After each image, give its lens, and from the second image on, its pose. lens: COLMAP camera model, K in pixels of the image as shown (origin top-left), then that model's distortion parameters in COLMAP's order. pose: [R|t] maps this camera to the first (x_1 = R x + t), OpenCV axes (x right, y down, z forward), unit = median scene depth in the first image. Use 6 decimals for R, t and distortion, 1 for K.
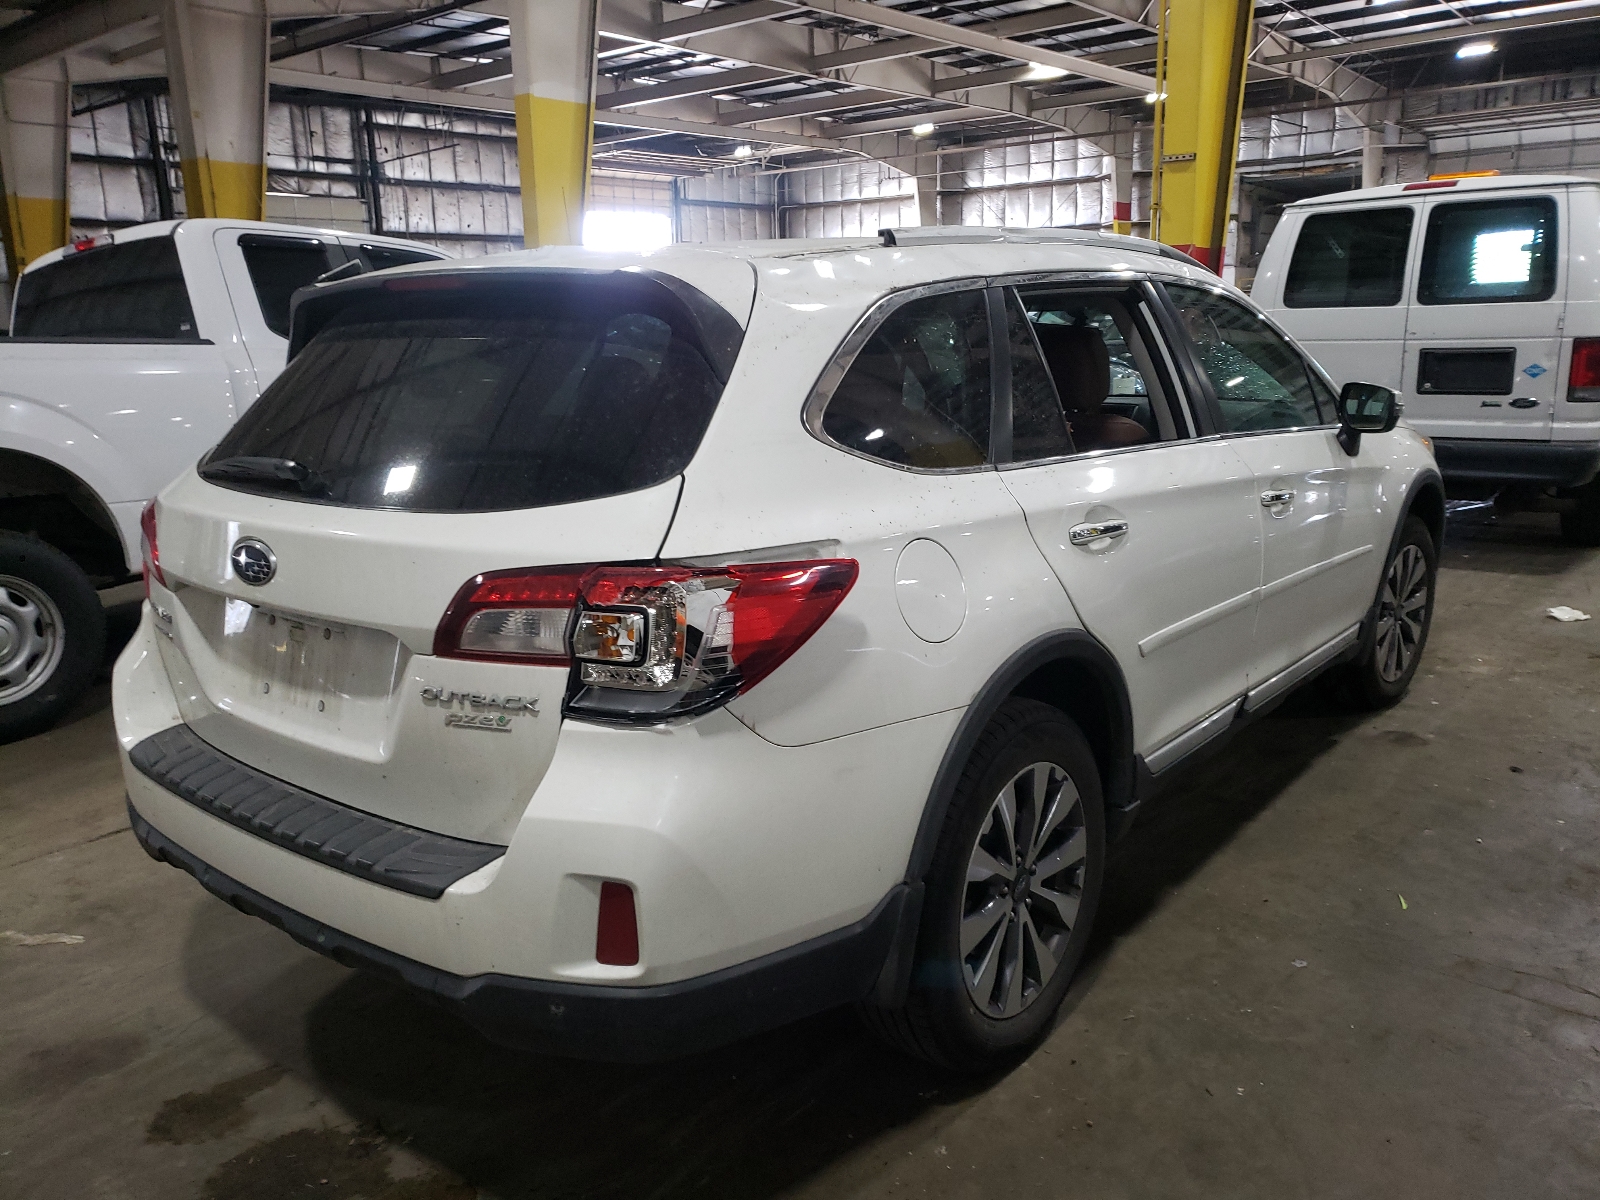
lens RADIAL K [[1285.9, 0, 796.5], [0, 1285.9, 596.9], [0, 0, 1]] dist [0.013733, 0.014628]
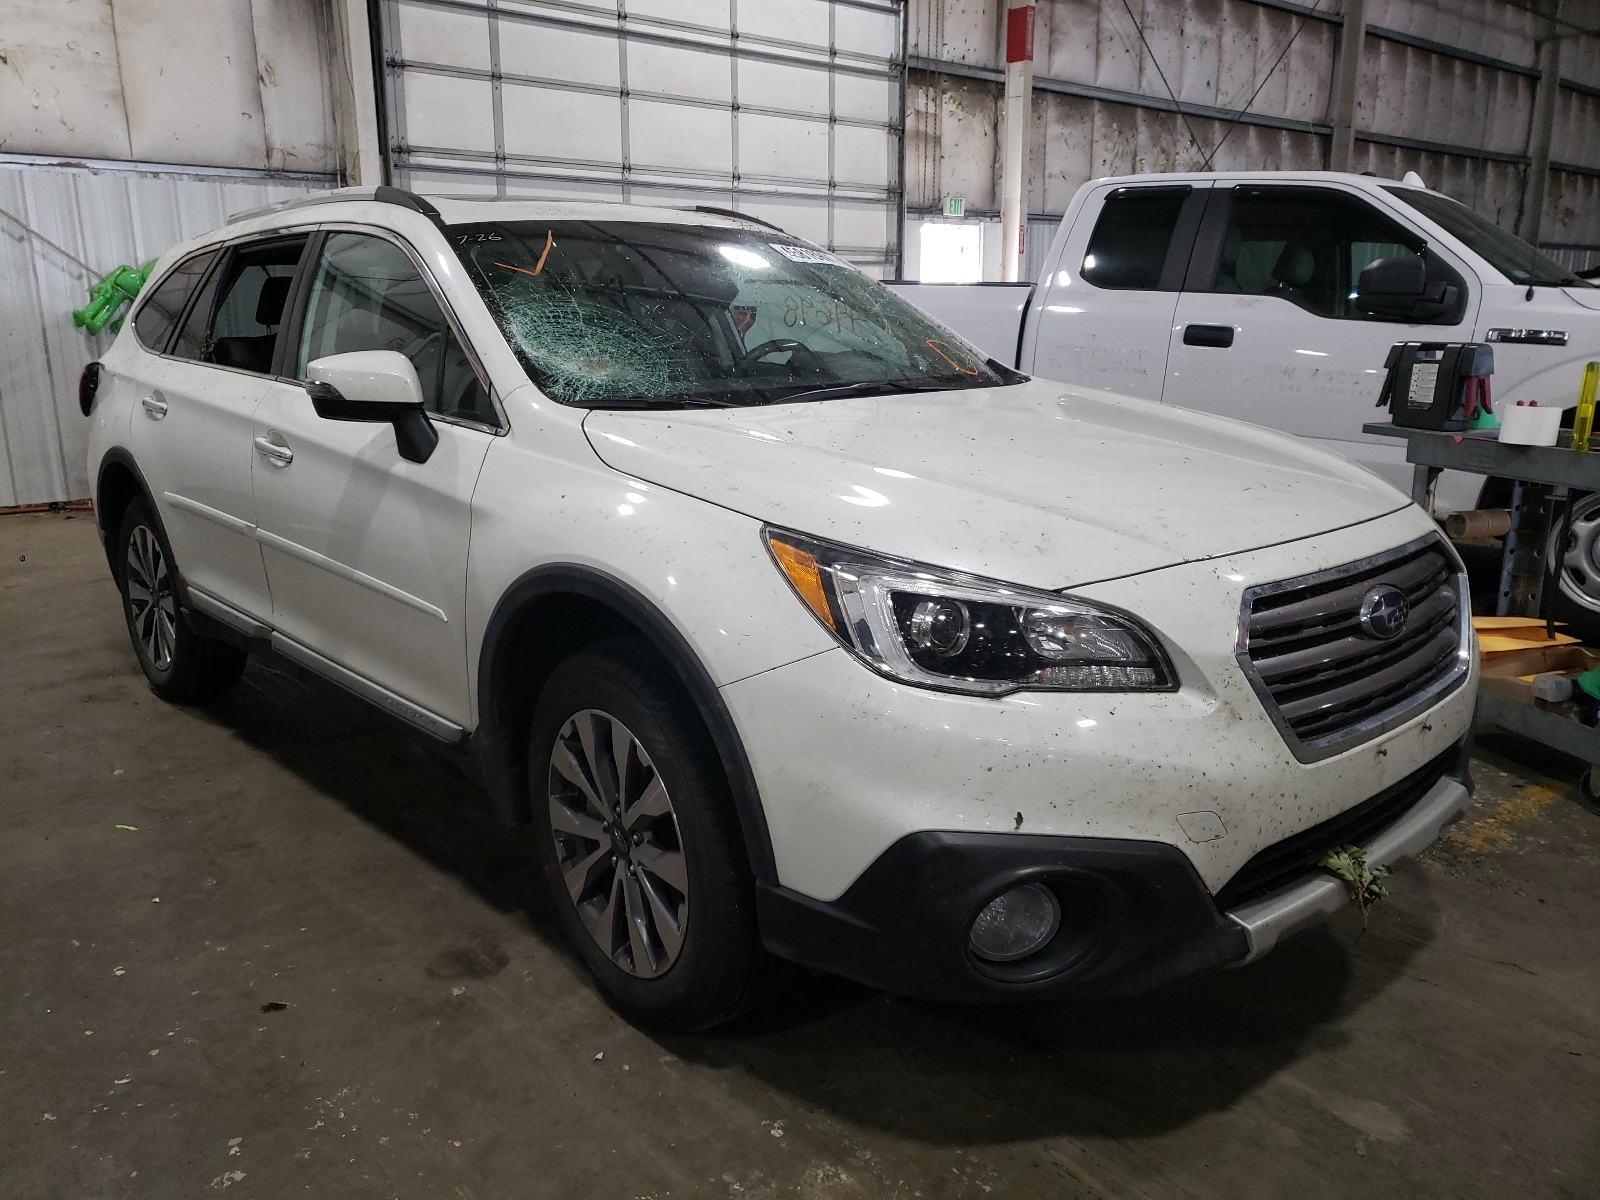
lens RADIAL K [[1285.9, 0, 796.5], [0, 1285.9, 596.9], [0, 0, 1]] dist [0.013733, 0.014628]
pose [[-0.181612, 0.227477, -0.956698, 1.122826], [-0.200504, 0.943874, 0.262490, -0.275627], [0.962713, 0.239493, -0.125809, 1.356334]]
